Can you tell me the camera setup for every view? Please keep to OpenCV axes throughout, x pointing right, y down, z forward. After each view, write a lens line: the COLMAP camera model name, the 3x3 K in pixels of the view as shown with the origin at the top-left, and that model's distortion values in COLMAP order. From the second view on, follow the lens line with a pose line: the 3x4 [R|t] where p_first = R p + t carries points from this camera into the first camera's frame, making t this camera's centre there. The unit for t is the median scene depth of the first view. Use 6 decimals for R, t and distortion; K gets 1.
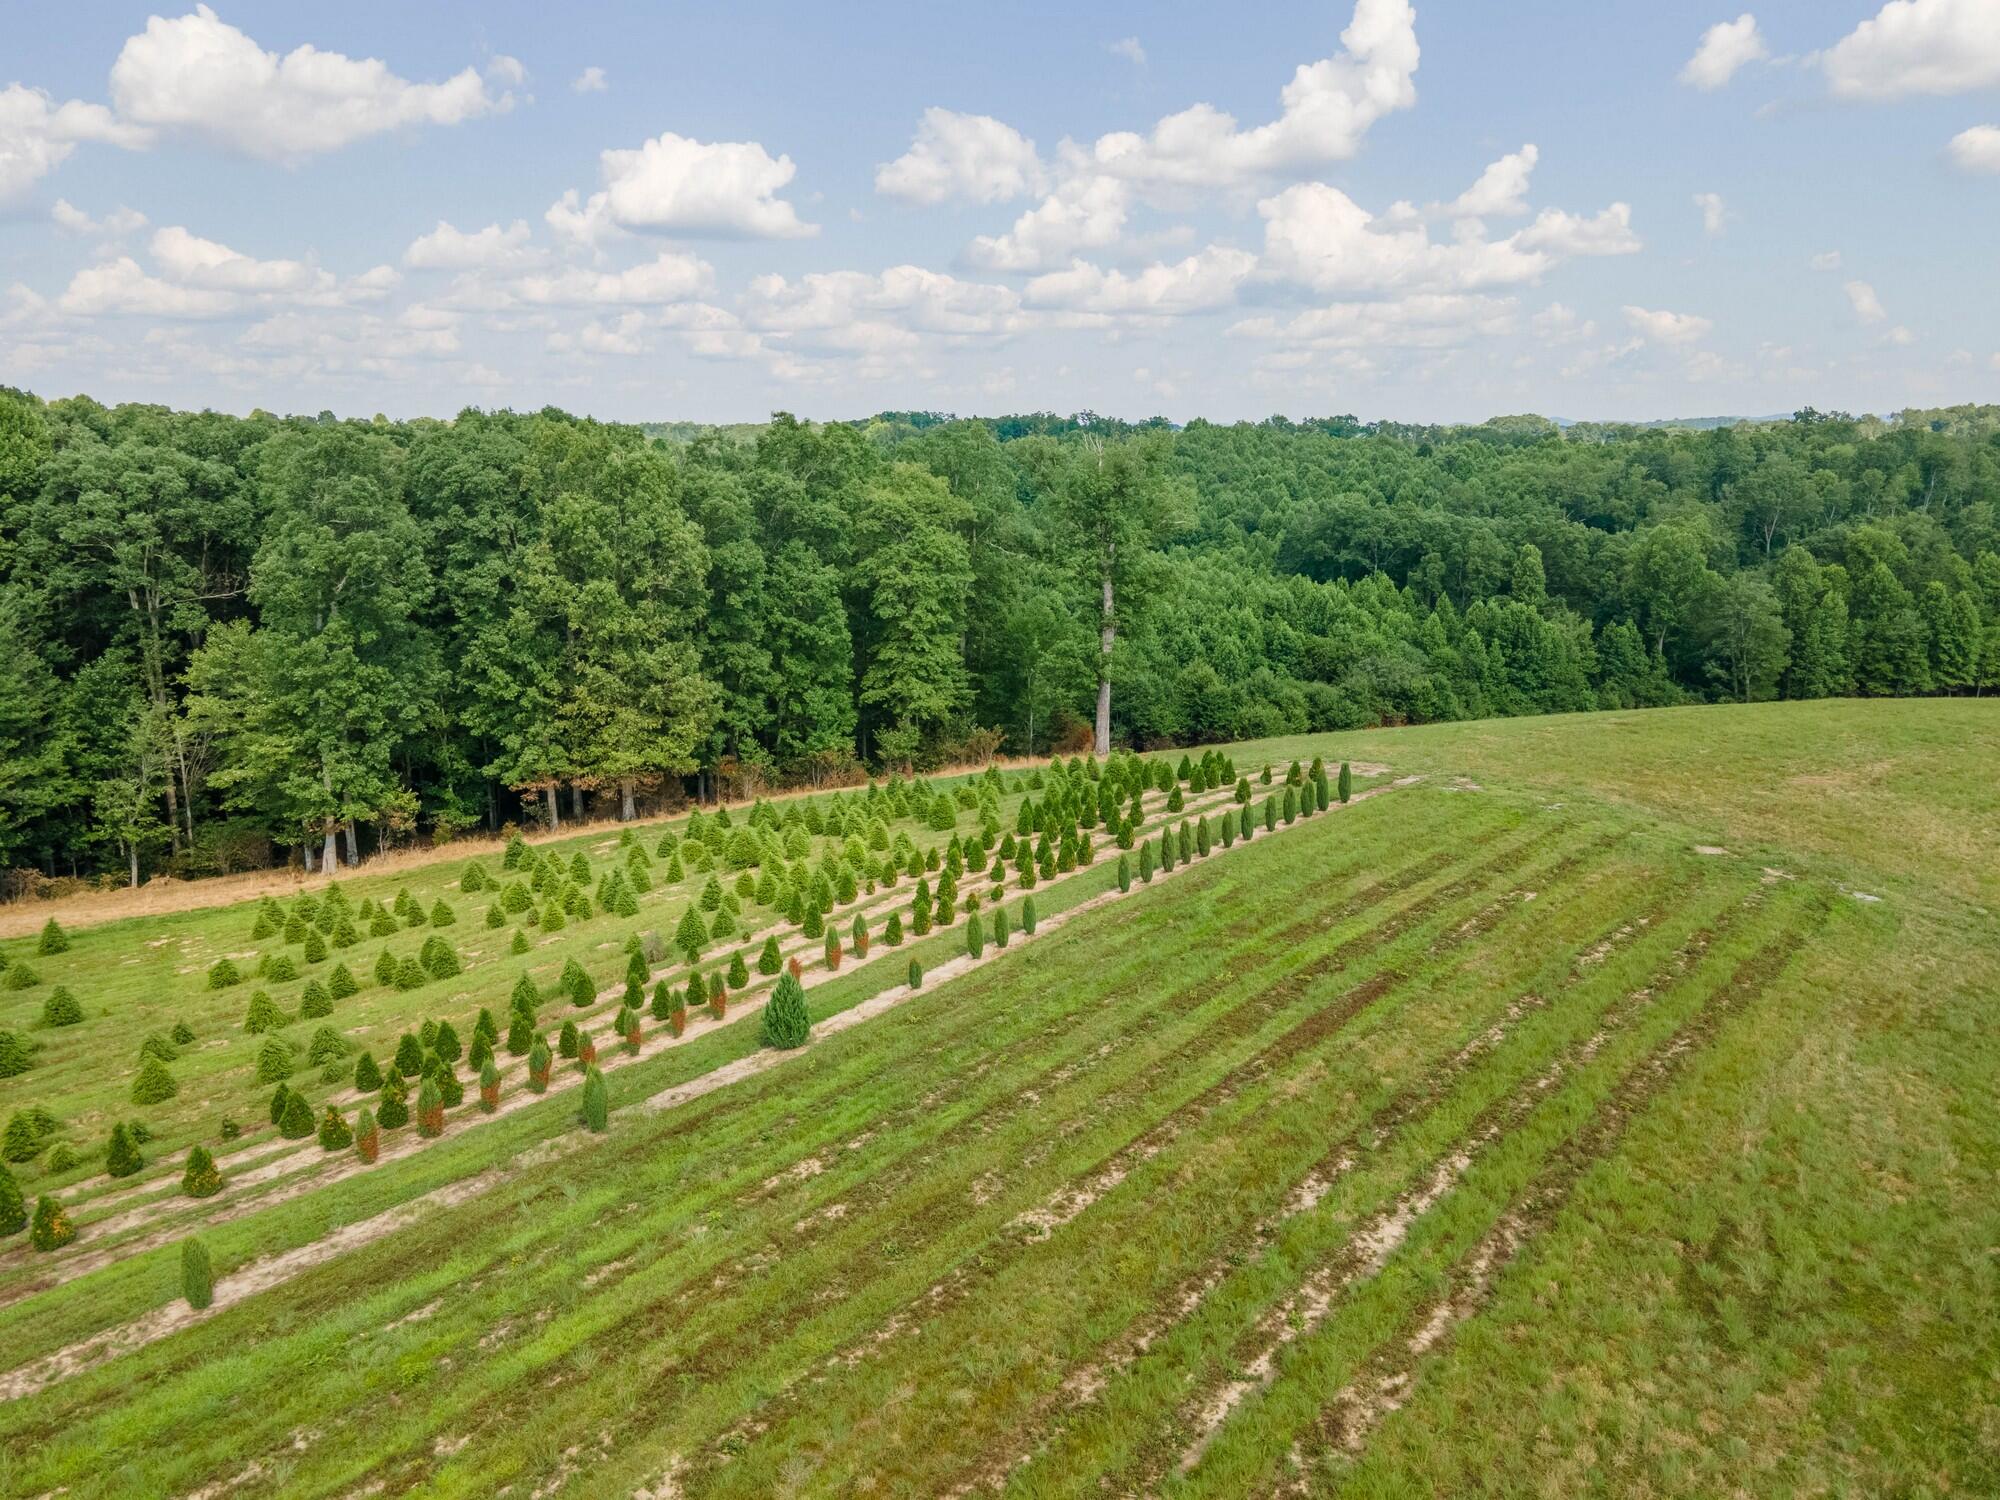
lens RADIAL K [[1441.2, 0, 984.0], [0, 1441.2, 758.0], [0, 0, 1]] dist [0.034379, 0.005719]
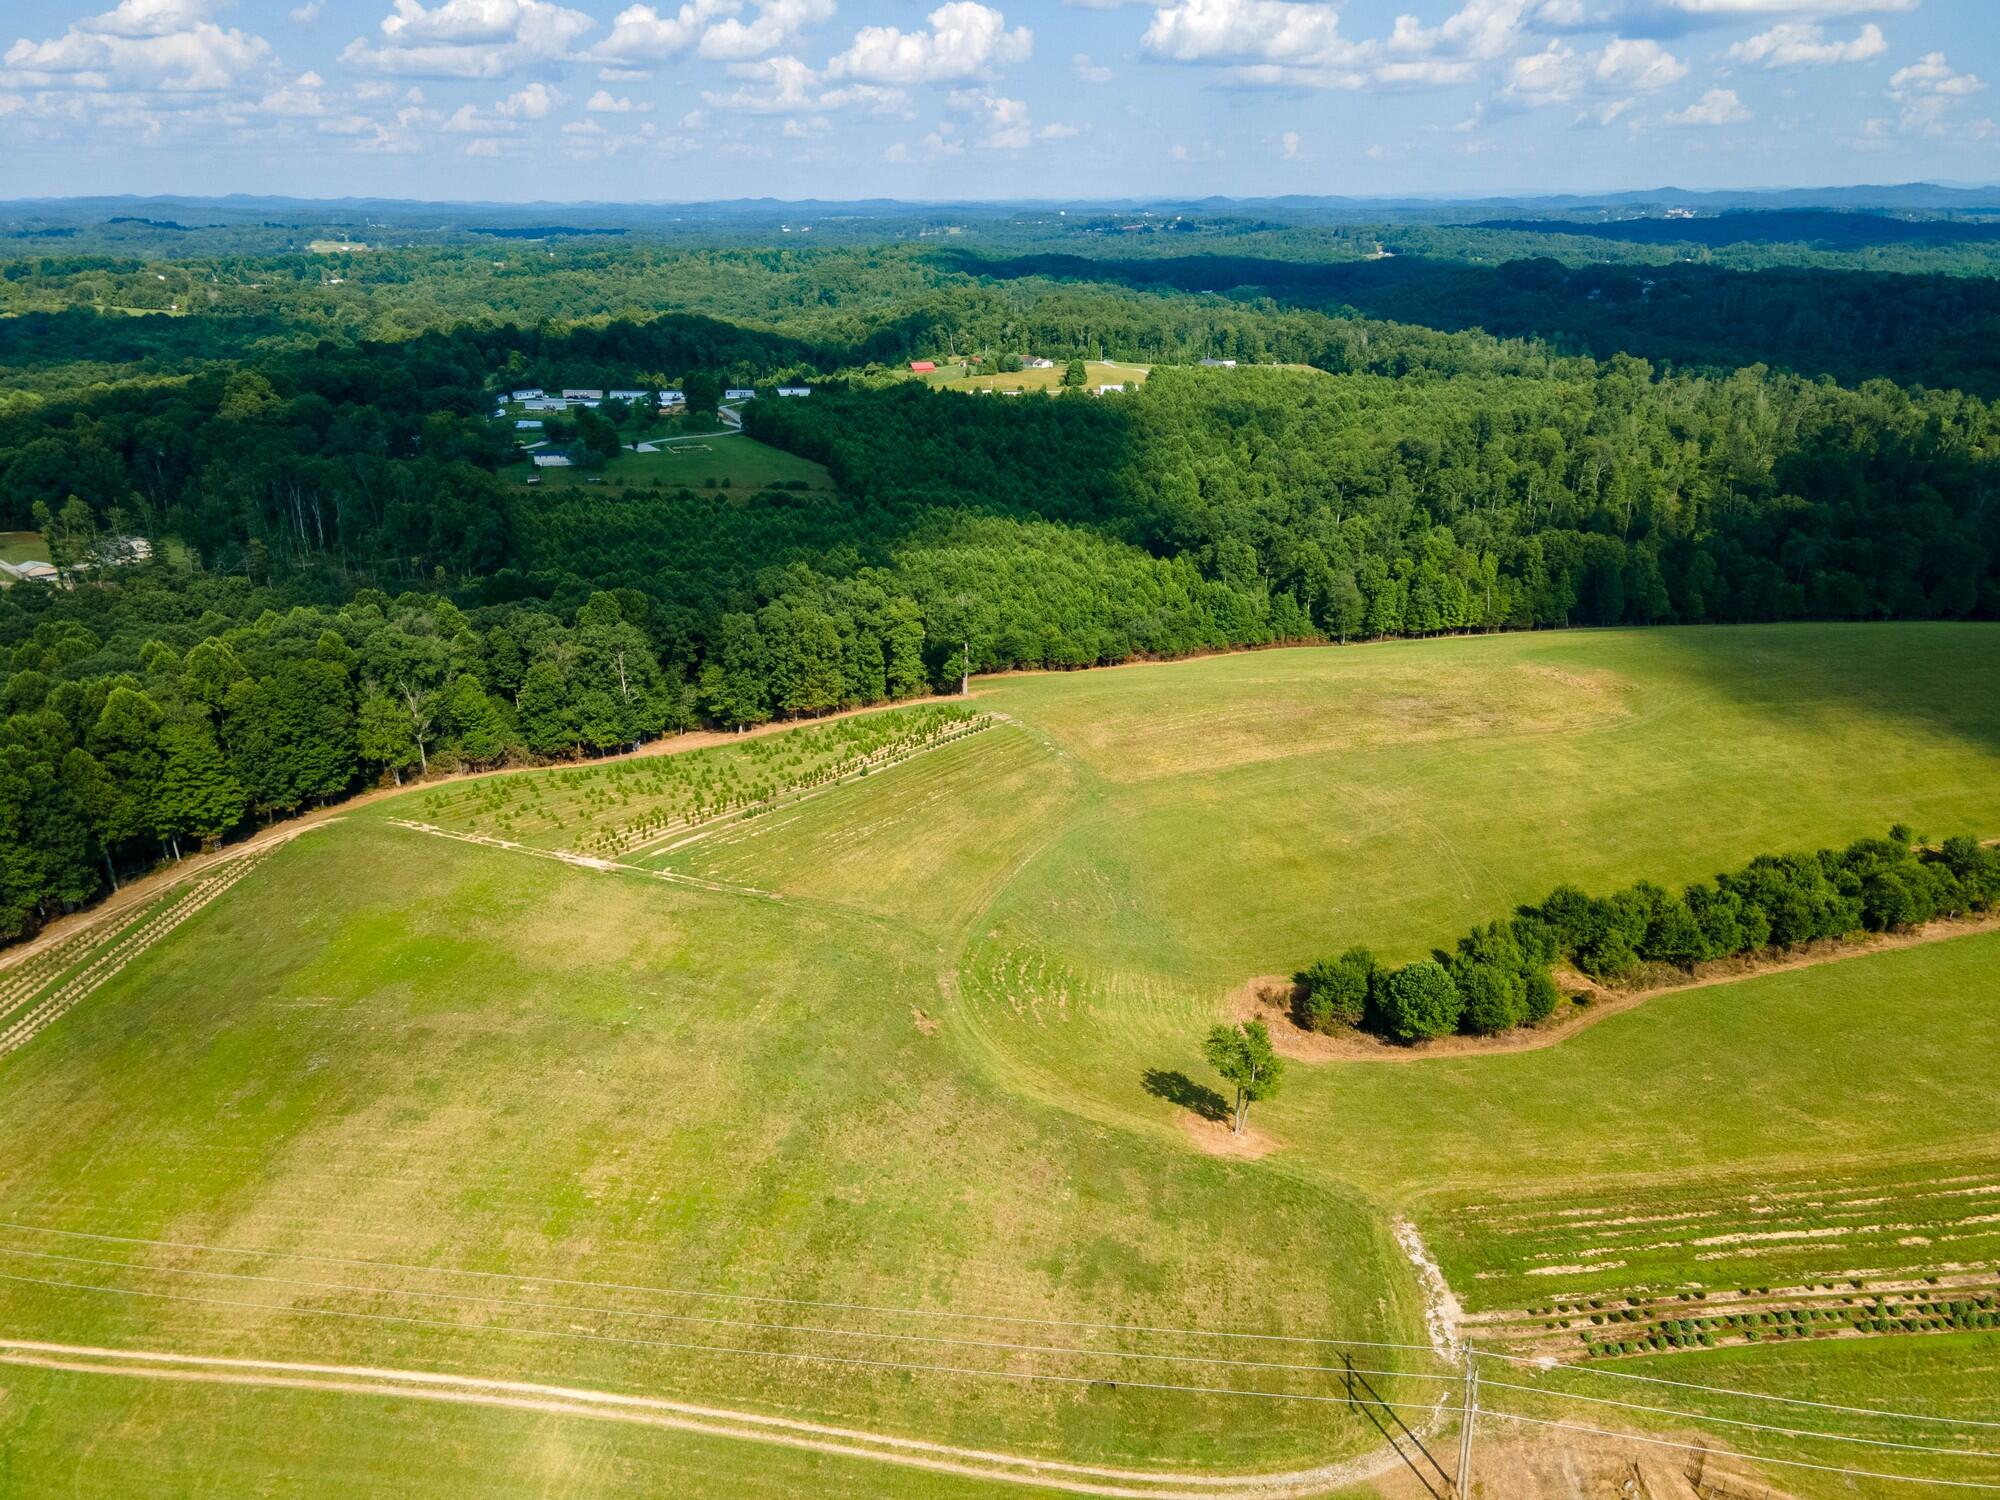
lens RADIAL K [[1441.2, 0, 984.0], [0, 1441.2, 758.0], [0, 0, 1]] dist [0.034379, 0.005719]
pose [[0.998636, 0.018824, -0.048701, 0.314331], [-0.011498, 0.989137, 0.146548, -0.367016], [0.050931, -0.145788, 0.988004, -2.362672]]
